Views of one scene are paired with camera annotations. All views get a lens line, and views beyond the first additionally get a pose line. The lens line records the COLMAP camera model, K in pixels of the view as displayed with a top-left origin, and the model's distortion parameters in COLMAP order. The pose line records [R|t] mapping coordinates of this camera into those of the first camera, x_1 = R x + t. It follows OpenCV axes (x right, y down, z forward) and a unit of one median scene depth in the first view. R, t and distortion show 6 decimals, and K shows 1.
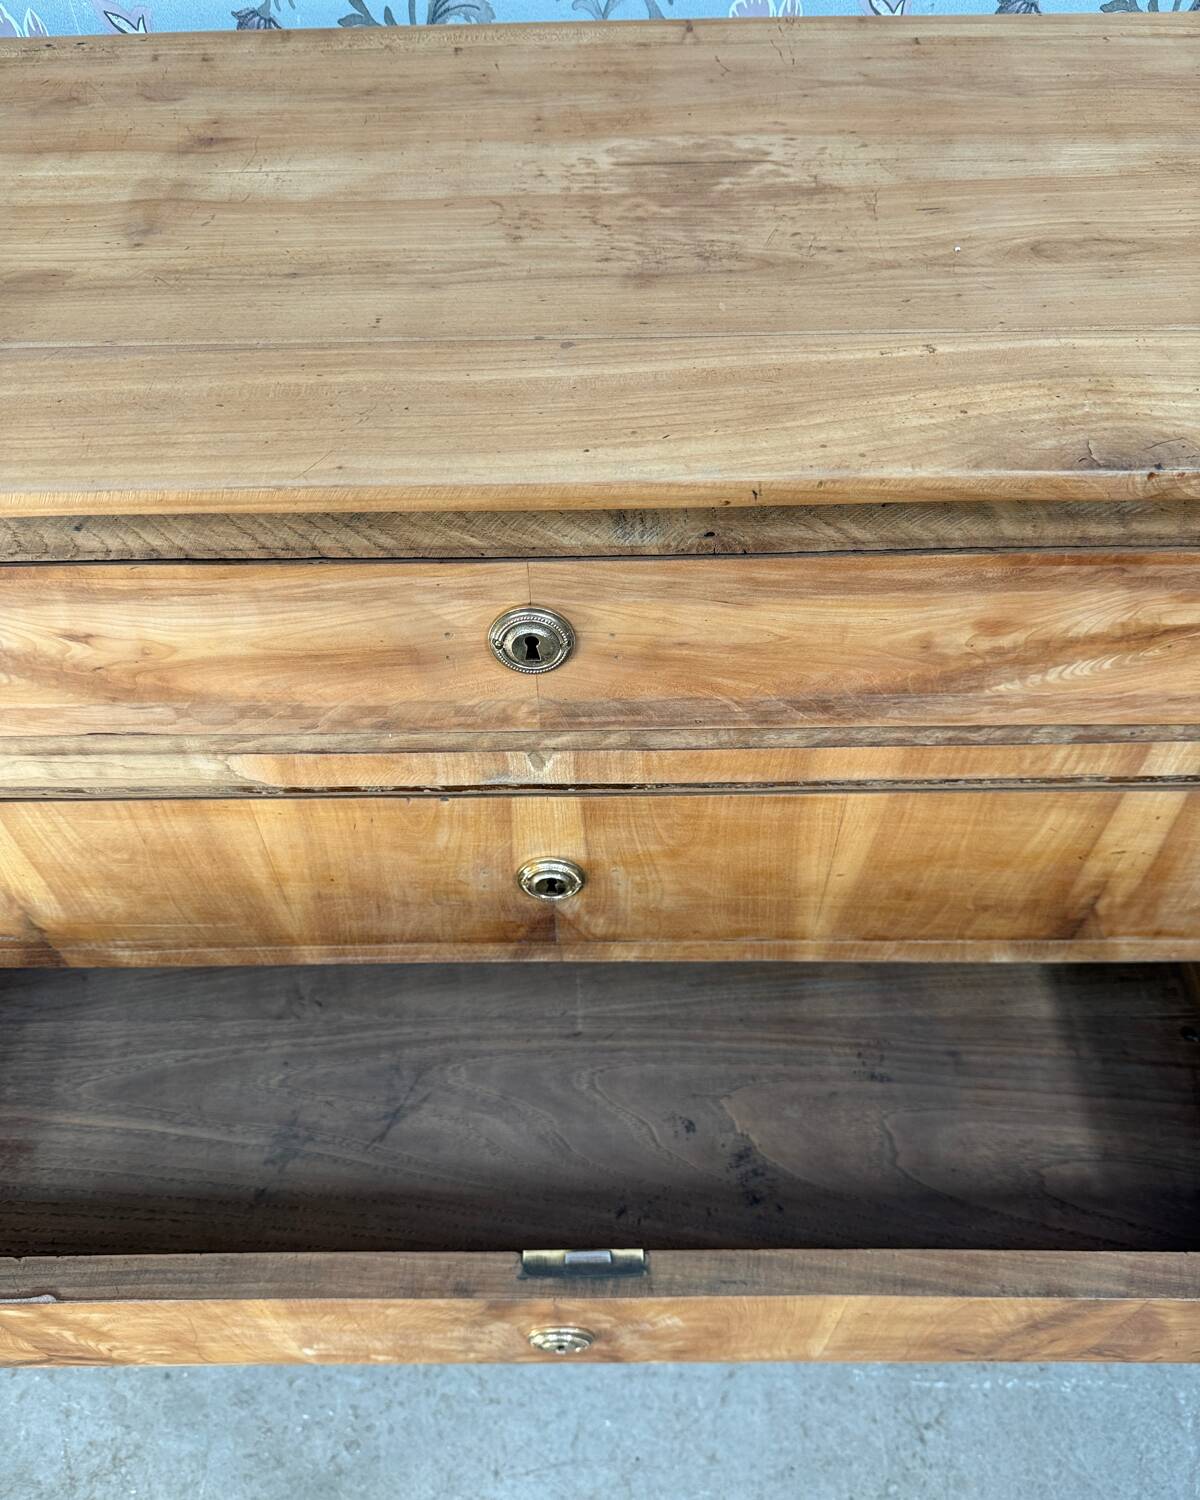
lens RADIAL K [[1139.4, 0, 589.7], [0, 1139.4, 760.3], [0, 0, 1]] dist [-0.002810, -0.017978]
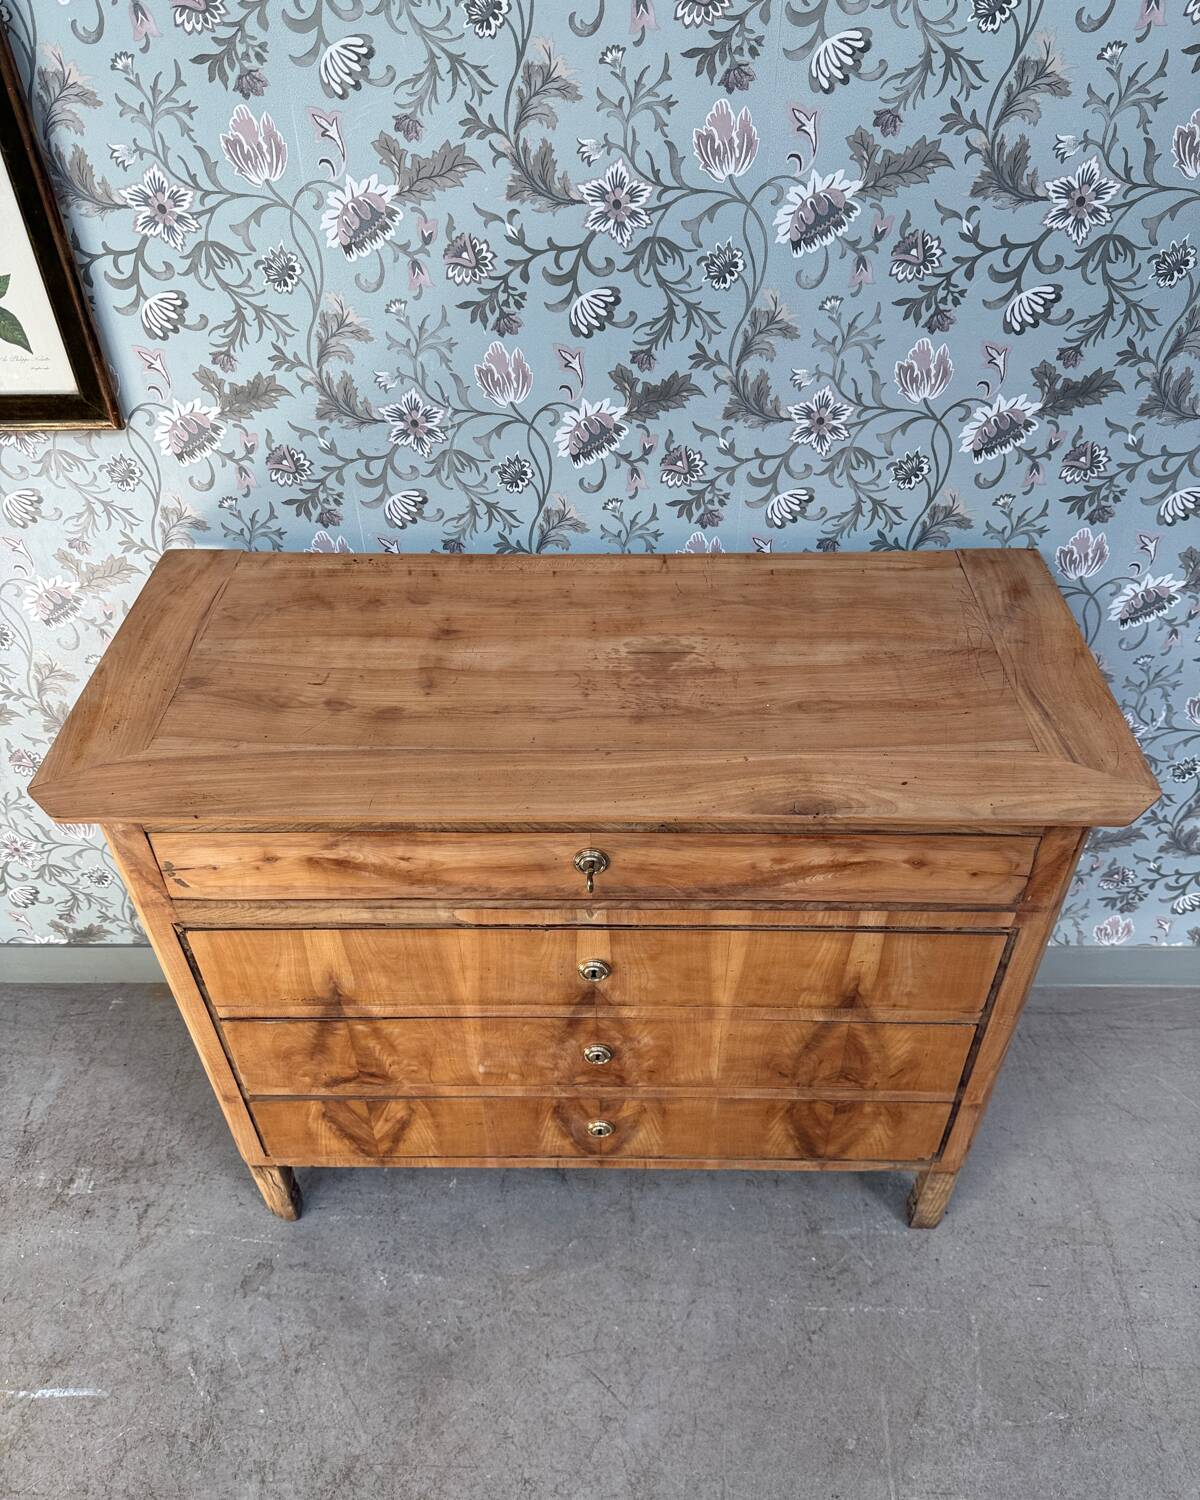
lens RADIAL K [[1139.4, 0, 596.2], [0, 1139.4, 760.7], [0, 0, 1]] dist [-0.002810, -0.017978]
pose [[0.999864, 0.014307, -0.008216, -0.020219], [-0.015289, 0.990653, -0.135544, 0.005817], [0.006200, 0.135651, 0.990737, -1.284938]]
